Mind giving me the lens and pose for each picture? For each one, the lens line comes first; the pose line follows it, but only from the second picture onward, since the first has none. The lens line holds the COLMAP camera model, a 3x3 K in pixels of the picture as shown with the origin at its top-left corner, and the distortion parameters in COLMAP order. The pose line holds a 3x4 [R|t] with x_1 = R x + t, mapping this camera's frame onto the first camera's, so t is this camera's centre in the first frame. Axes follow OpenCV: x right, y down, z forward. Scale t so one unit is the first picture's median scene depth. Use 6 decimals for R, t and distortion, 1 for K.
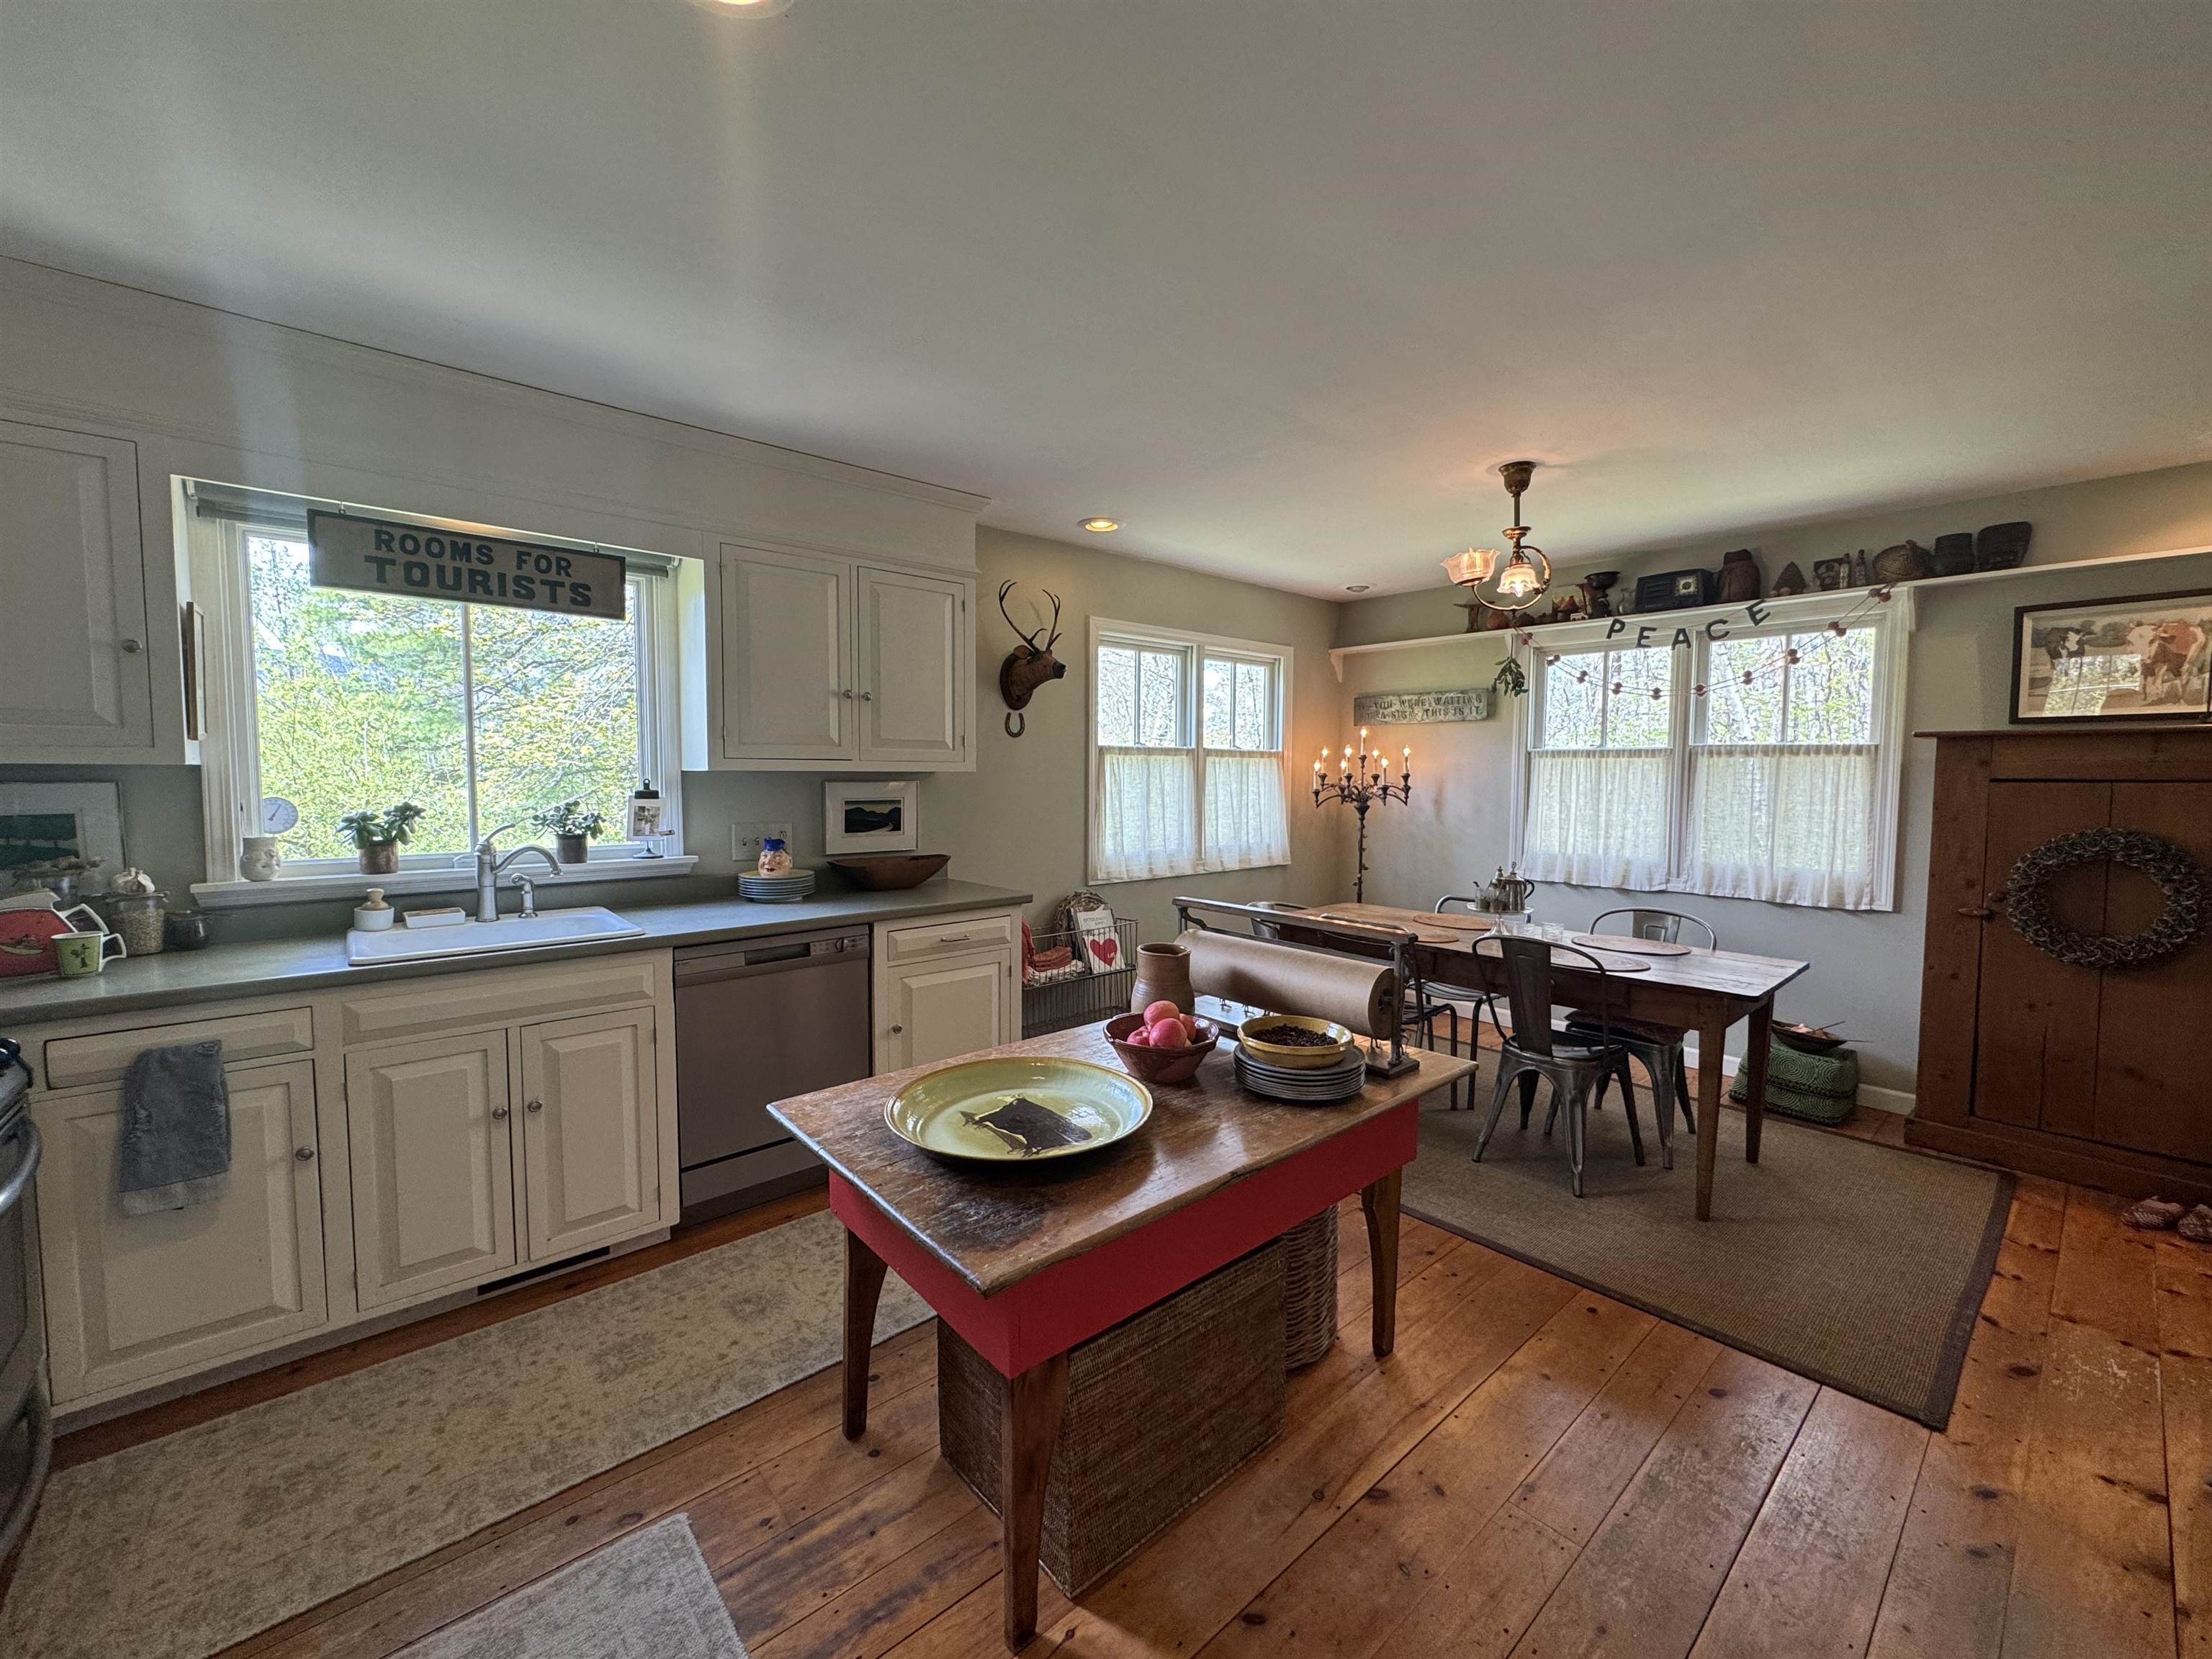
lens RADIAL K [[884.9, 0, 1105.4], [0, 884.9, 825.6], [0, 0, 1]] dist [-0.002824, 0.000500]
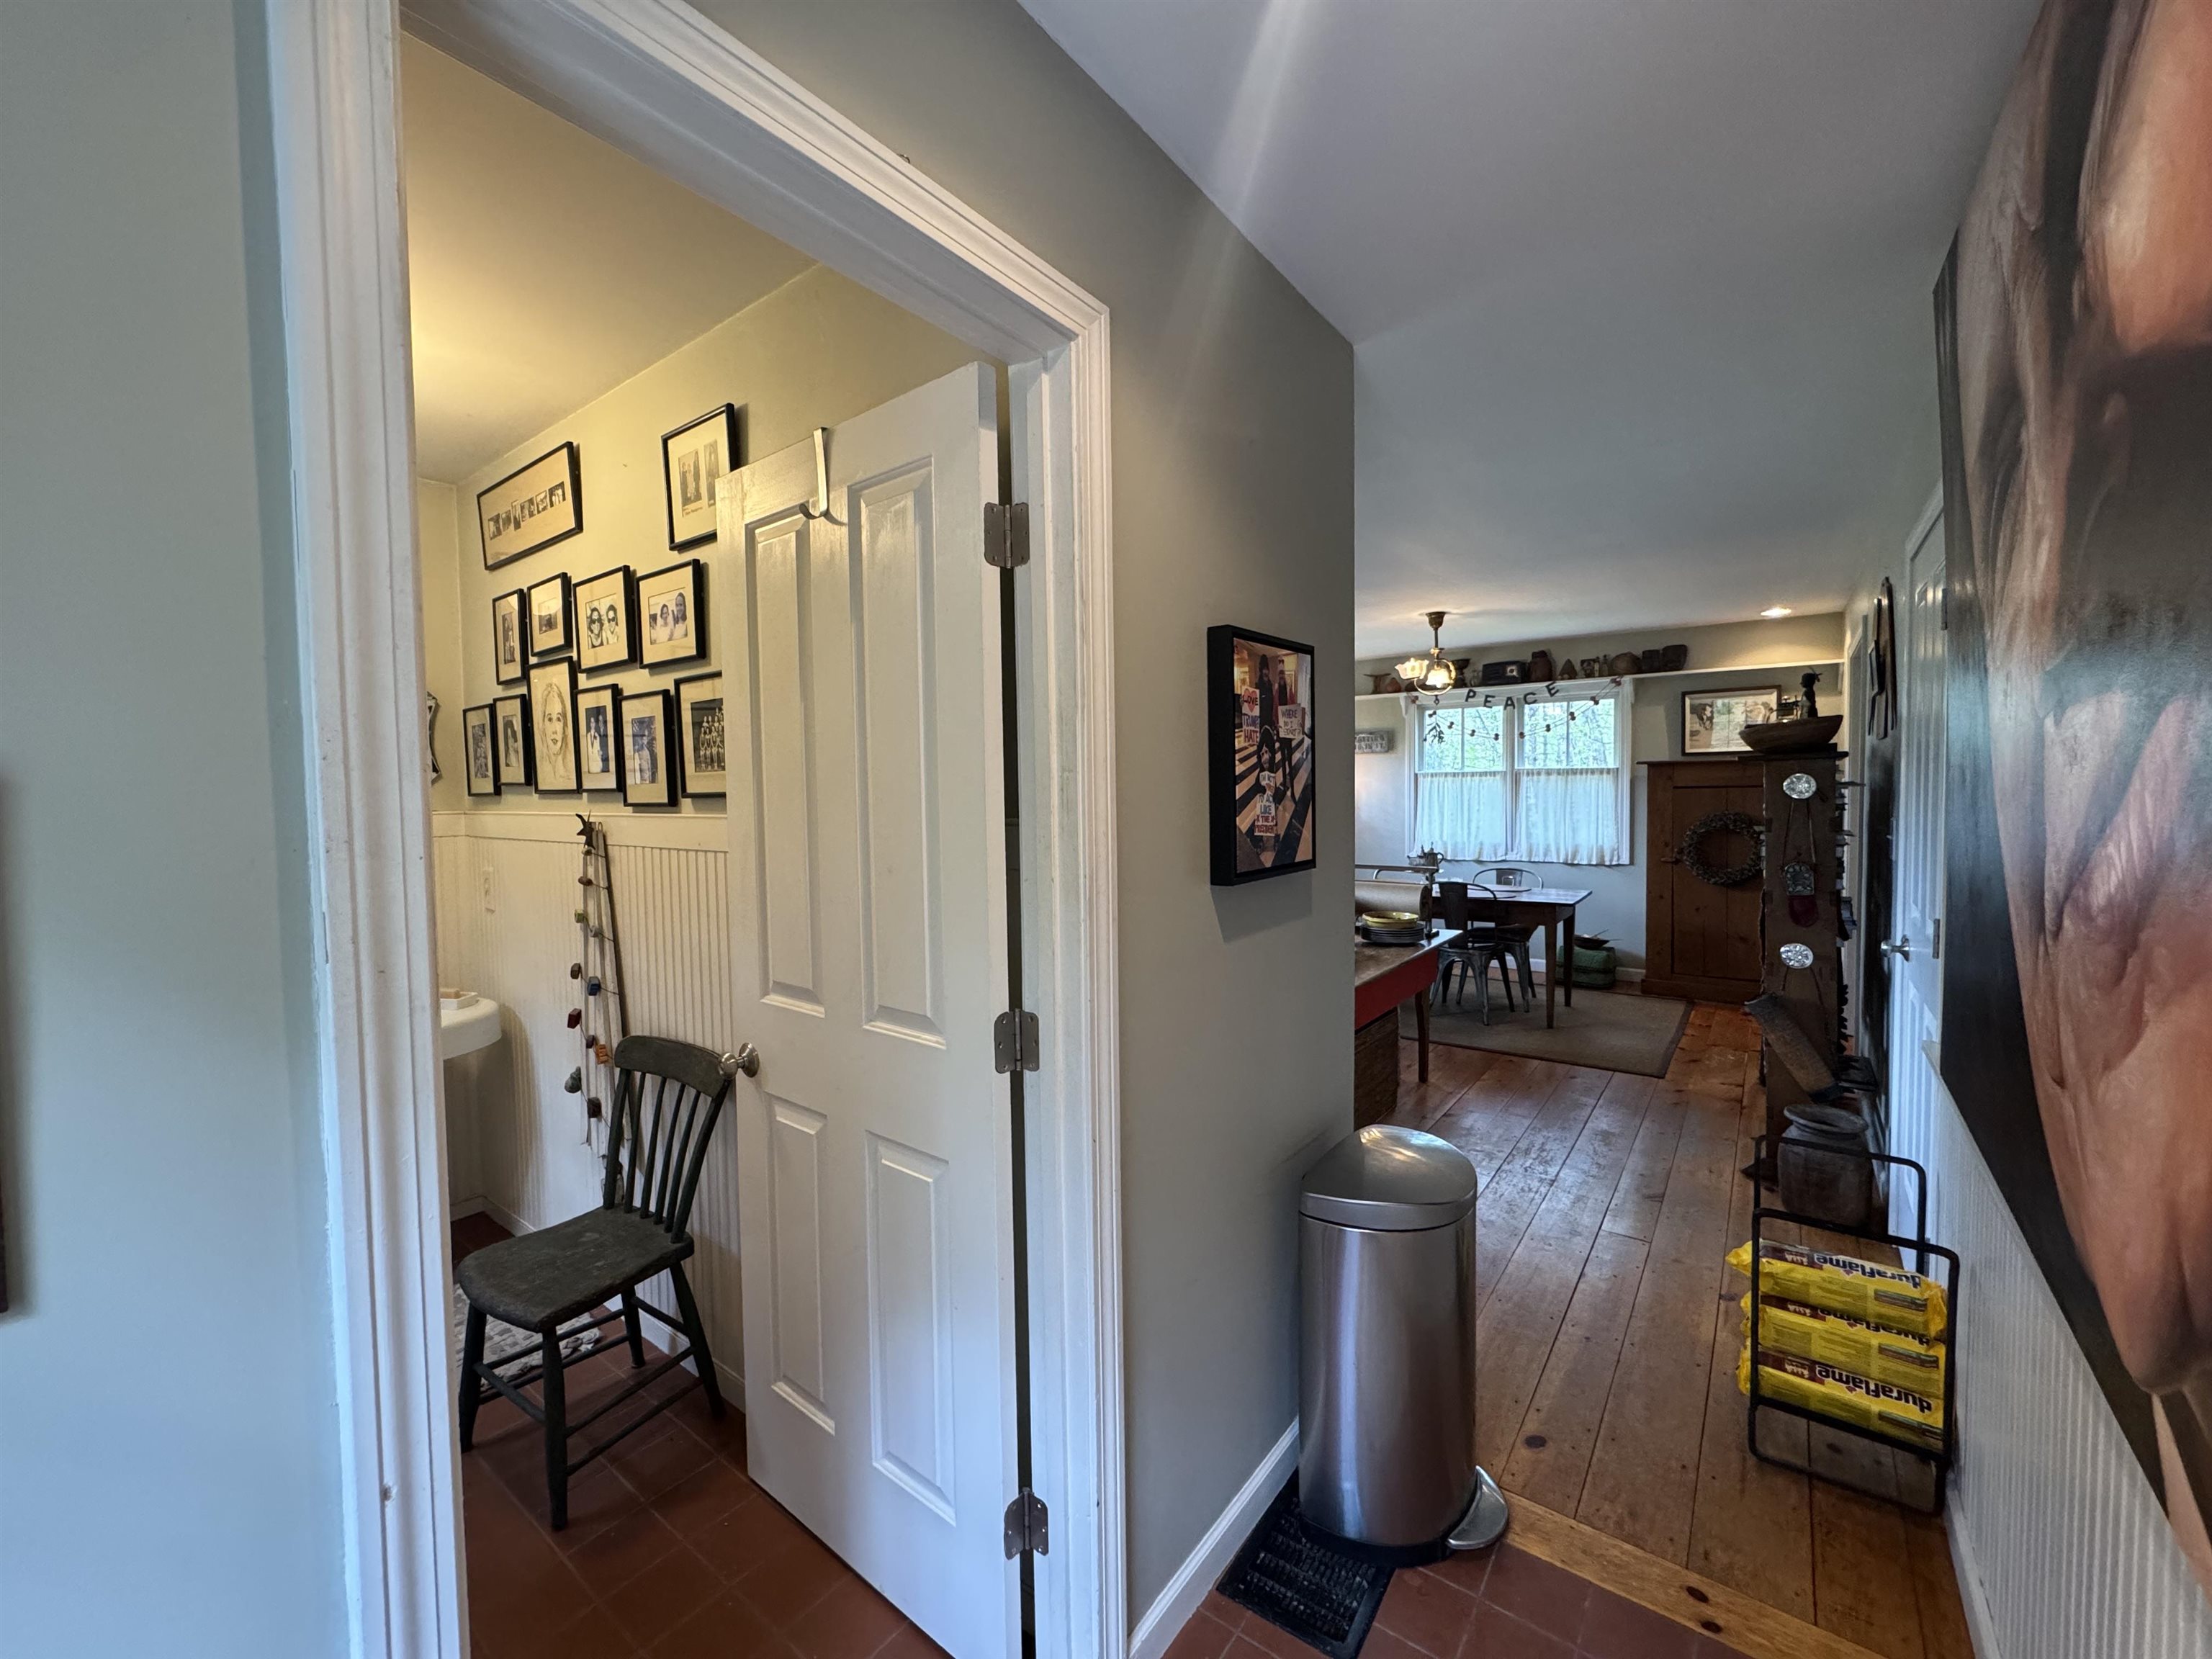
lens RADIAL K [[884.9, 0, 1105.2], [0, 884.9, 827.3], [0, 0, 1]] dist [-0.002824, 0.000500]
pose [[0.978835, -0.028292, 0.202686, -0.550189], [0.032130, 0.999361, -0.015671, 0.022879], [-0.202113, 0.021851, 0.979118, -0.581183]]
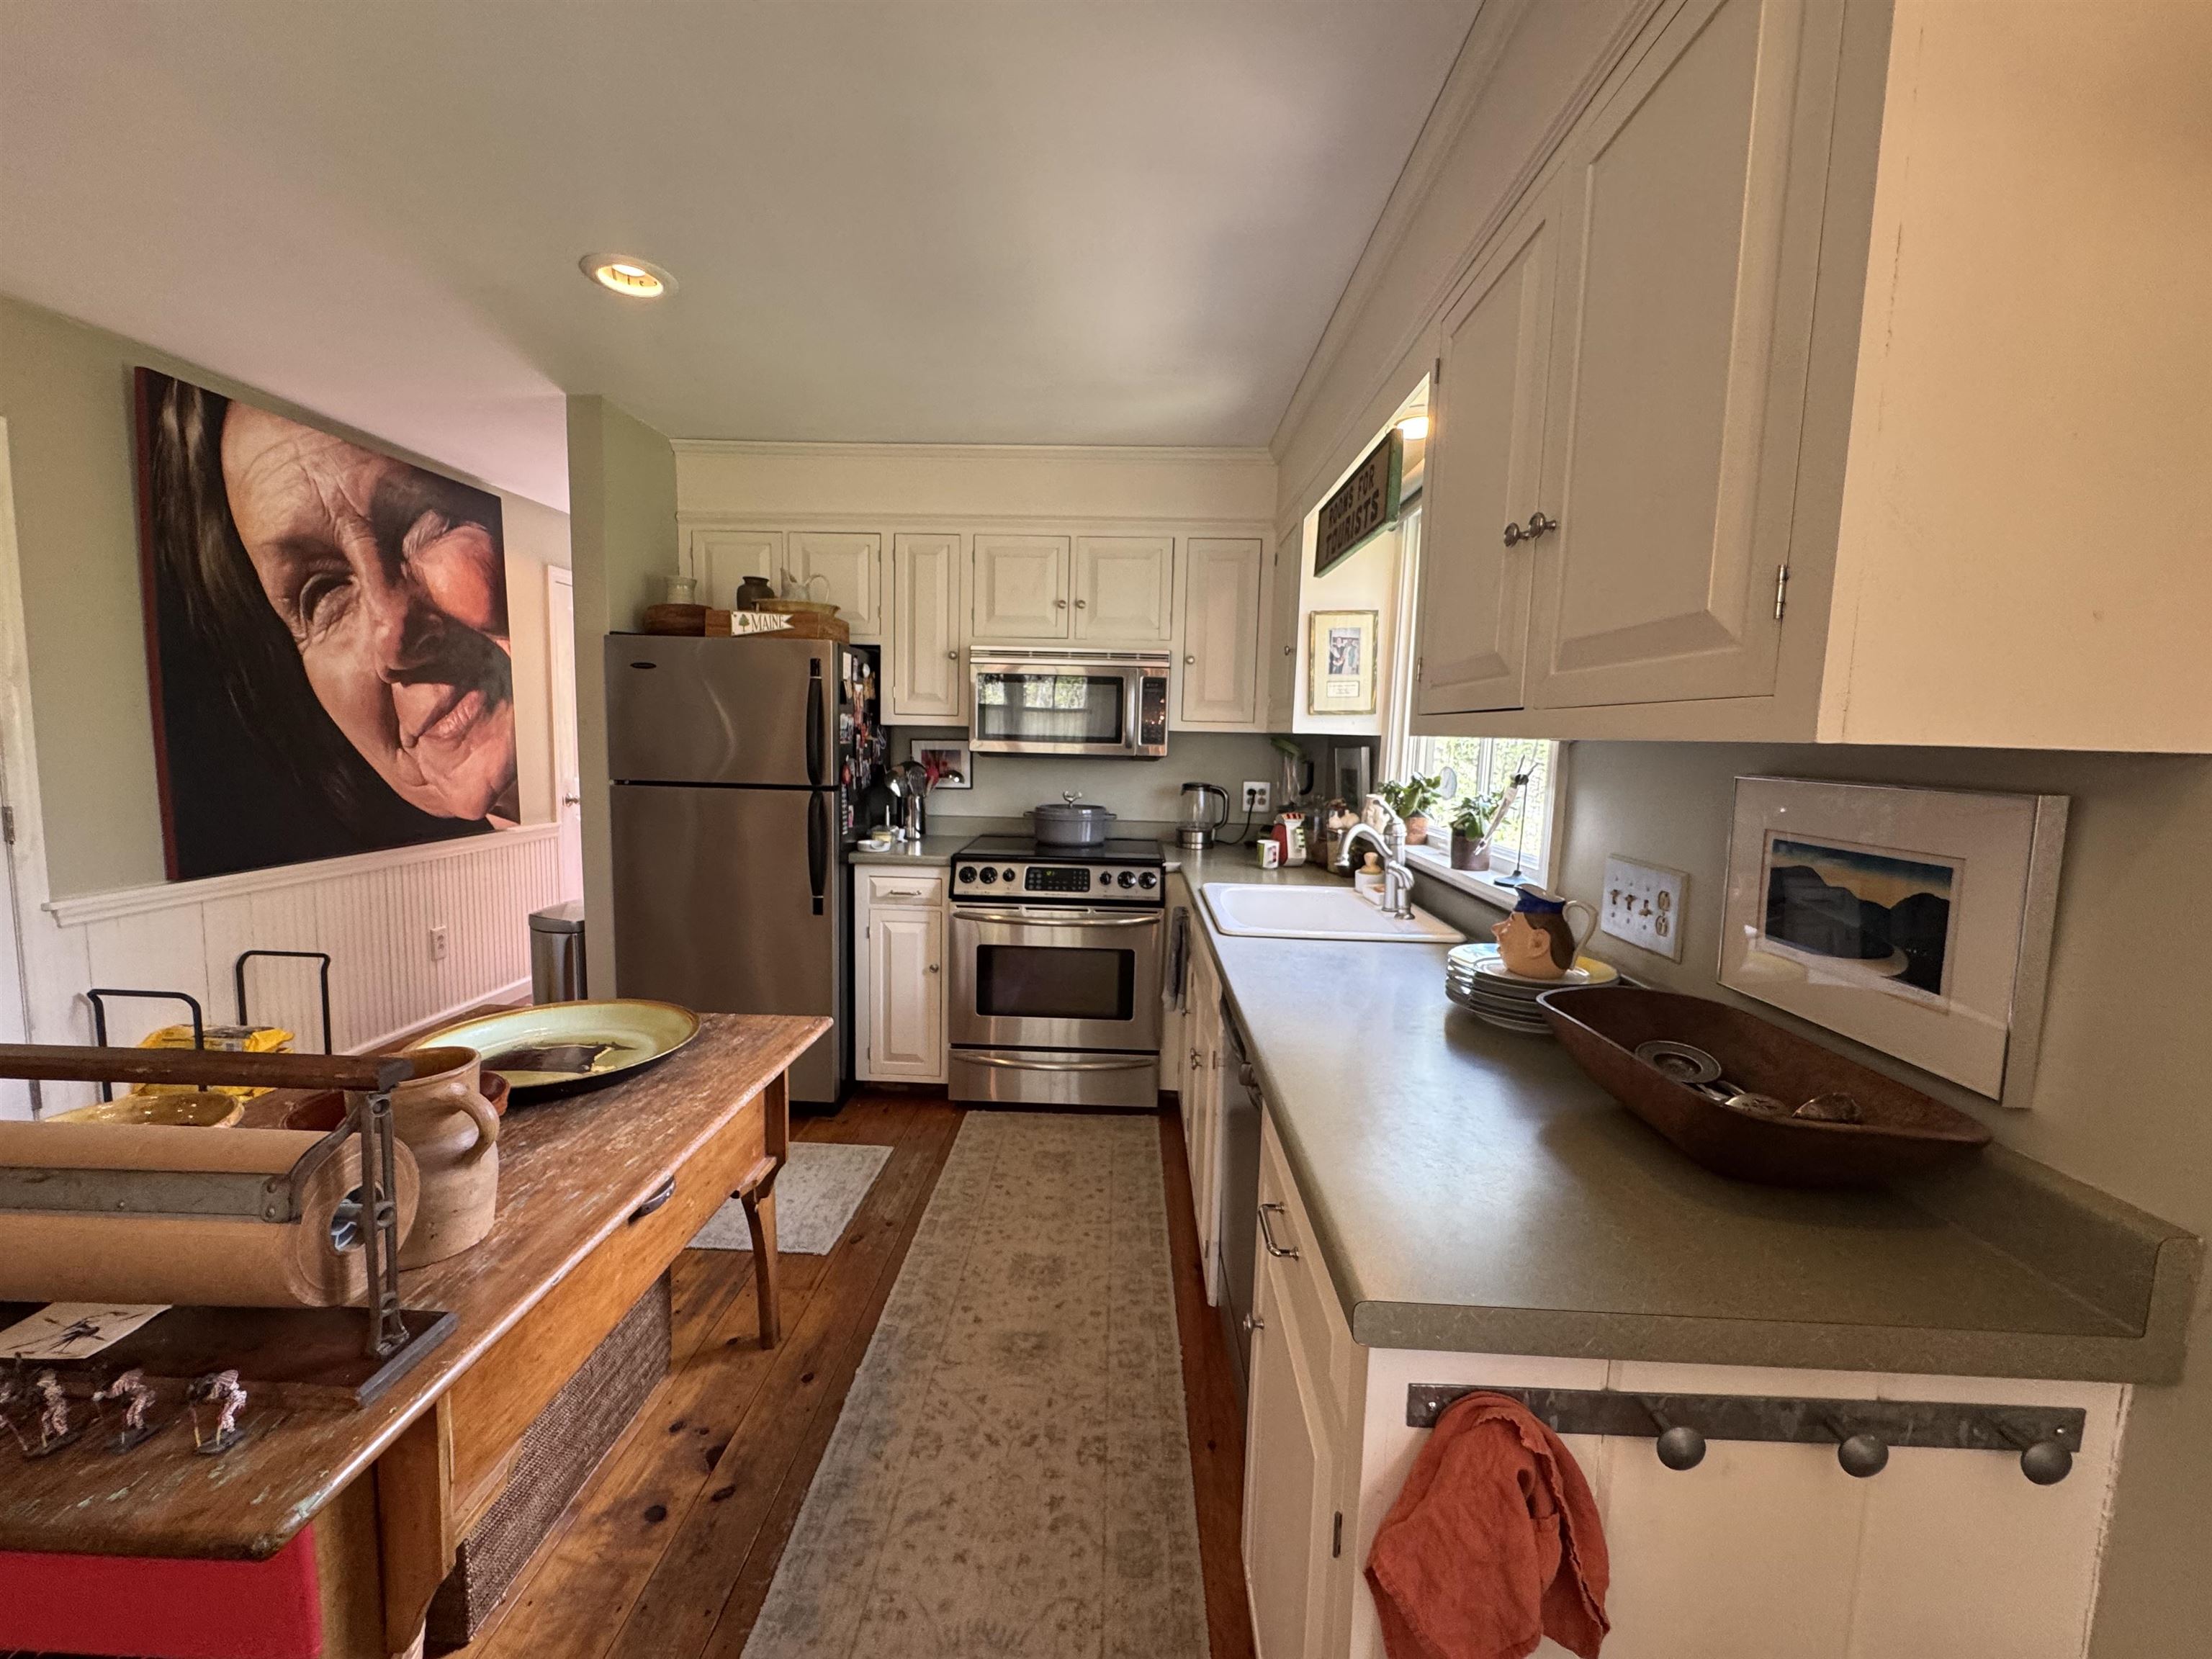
lens RADIAL K [[884.9, 0, 1107.3], [0, 884.9, 824.3], [0, 0, 1]] dist [-0.002824, 0.000500]
pose [[-0.677301, 0.050973, -0.733938, 0.117090], [-0.077484, 0.987106, 0.140061, -0.067639], [0.731614, 0.151732, -0.664618, 1.185831]]
